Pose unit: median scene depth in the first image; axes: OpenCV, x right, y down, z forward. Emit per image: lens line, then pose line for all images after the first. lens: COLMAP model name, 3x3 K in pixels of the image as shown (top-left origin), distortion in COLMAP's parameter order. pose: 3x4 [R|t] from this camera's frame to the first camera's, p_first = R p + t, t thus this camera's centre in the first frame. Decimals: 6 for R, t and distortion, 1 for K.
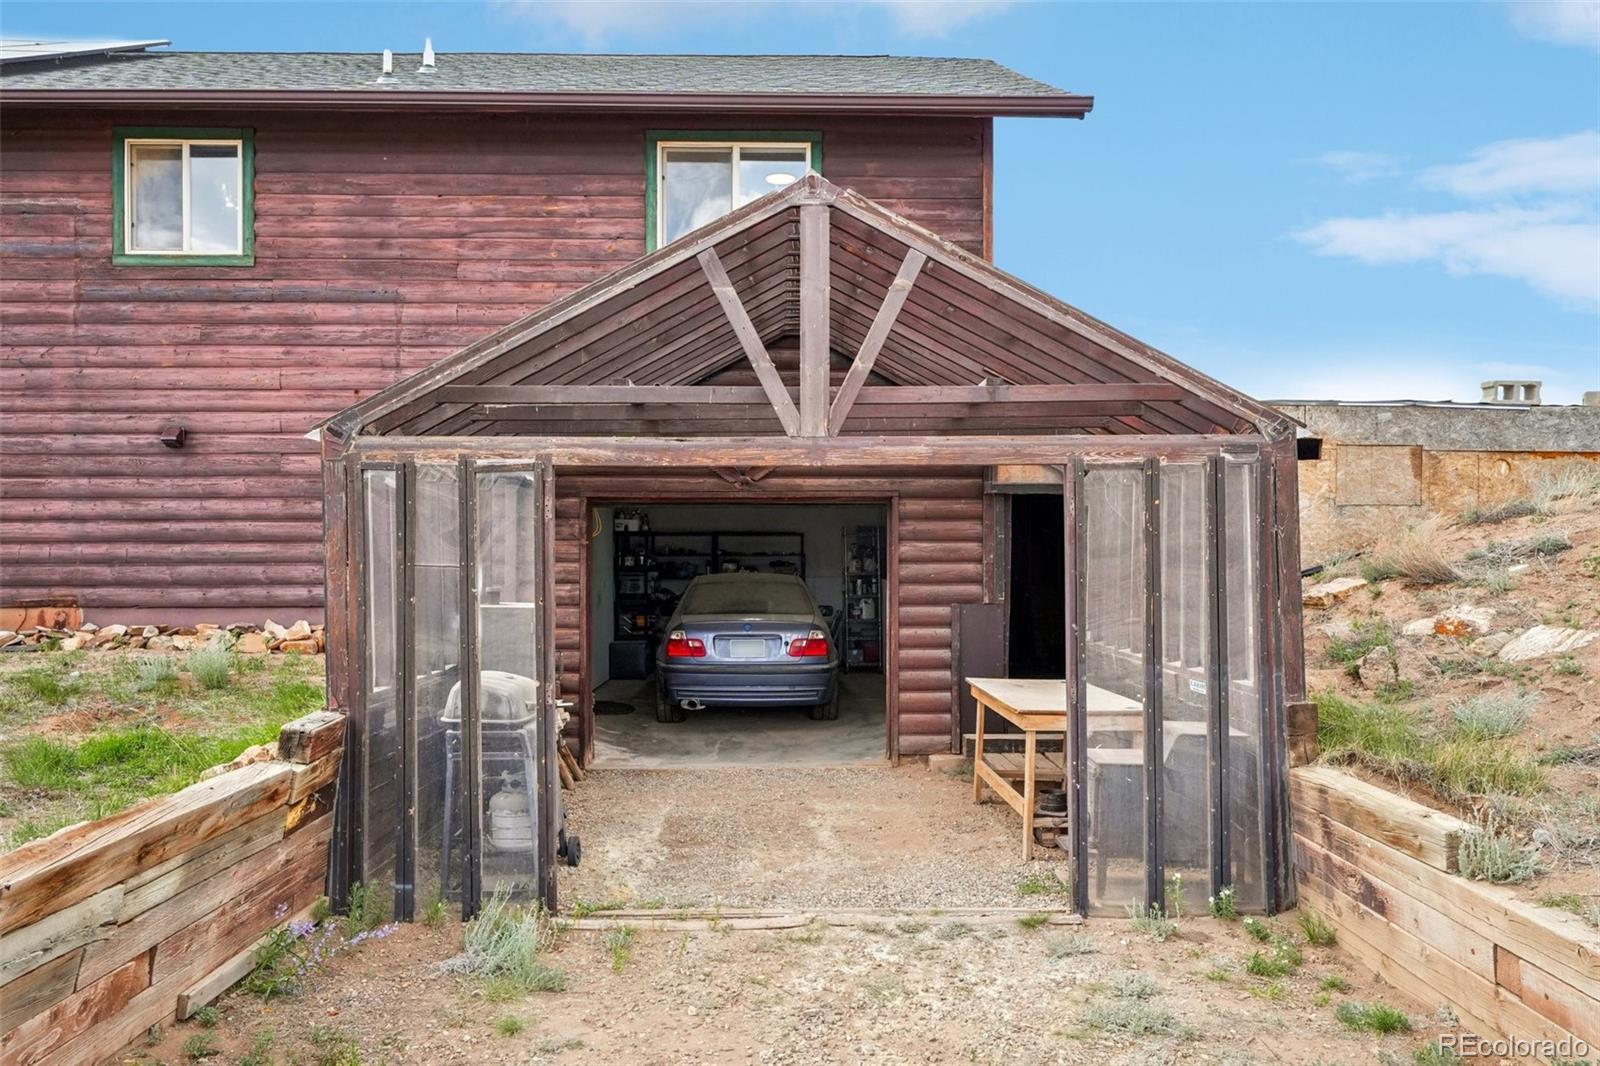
lens RADIAL K [[1151.6, 0, 800.3], [0, 1151.6, 542.6], [0, 0, 1]] dist [-0.006057, 0.008192]
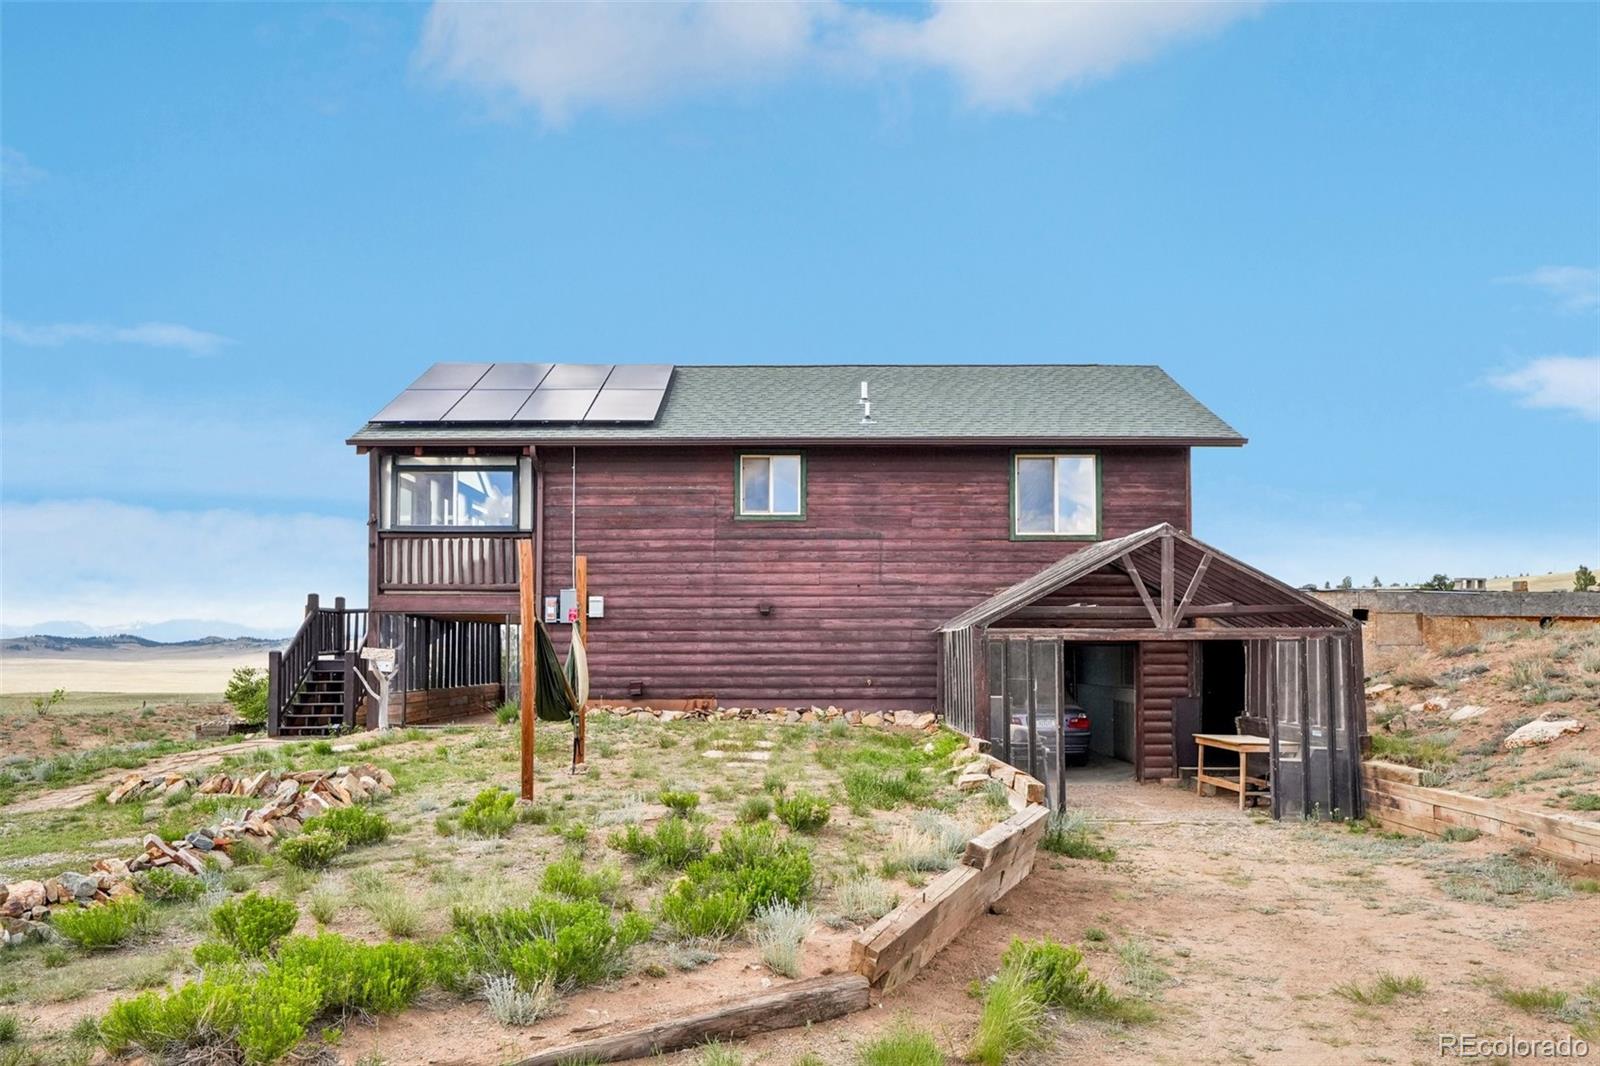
lens RADIAL K [[1151.6, 0, 814.5], [0, 1151.6, 596.2], [0, 0, 1]] dist [-0.006057, 0.008192]
pose [[0.999878, 0.000173, -0.015631, -0.428049], [-0.000837, 0.999097, -0.042489, -0.032428], [0.015609, 0.042497, 0.998975, -0.905716]]
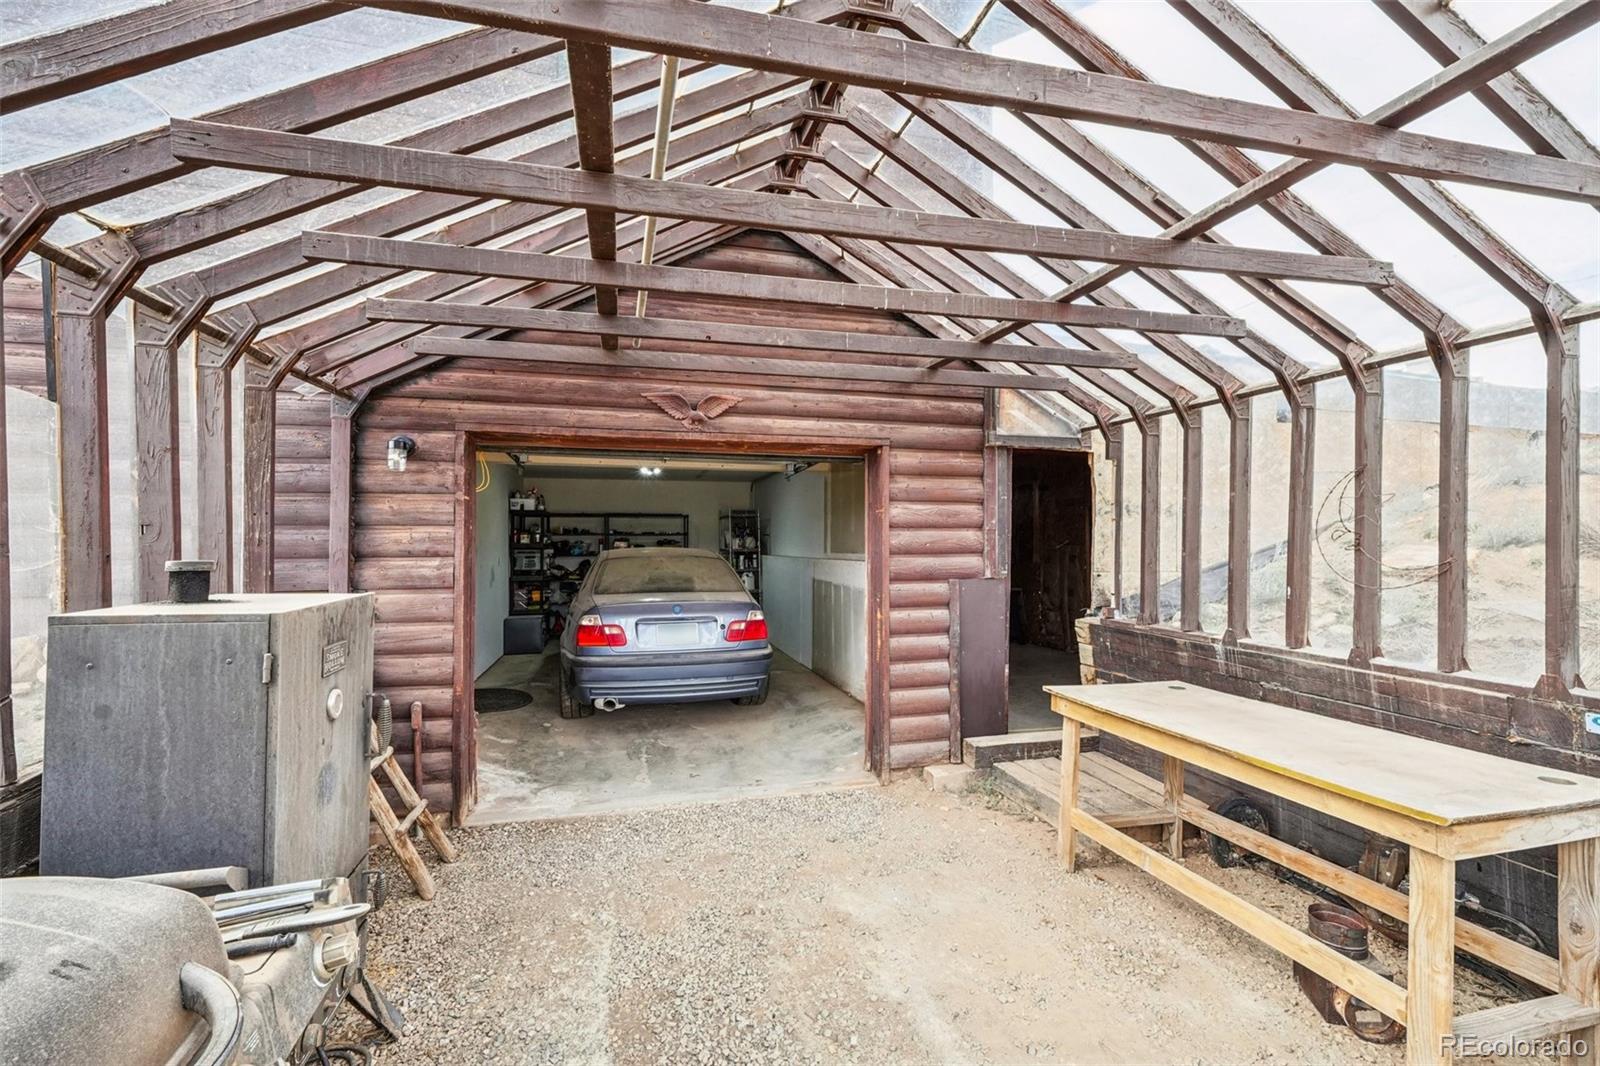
lens RADIAL K [[692.9, 0, 800.4], [0, 692.9, 531.7], [0, 0, 1]] dist [-0.002169, 0.000401]
pose [[0.972286, 0.003066, 0.233774, -0.087889], [-0.001293, 0.999969, -0.007738, 0.023573], [-0.233791, 0.007221, 0.972260, 0.552621]]
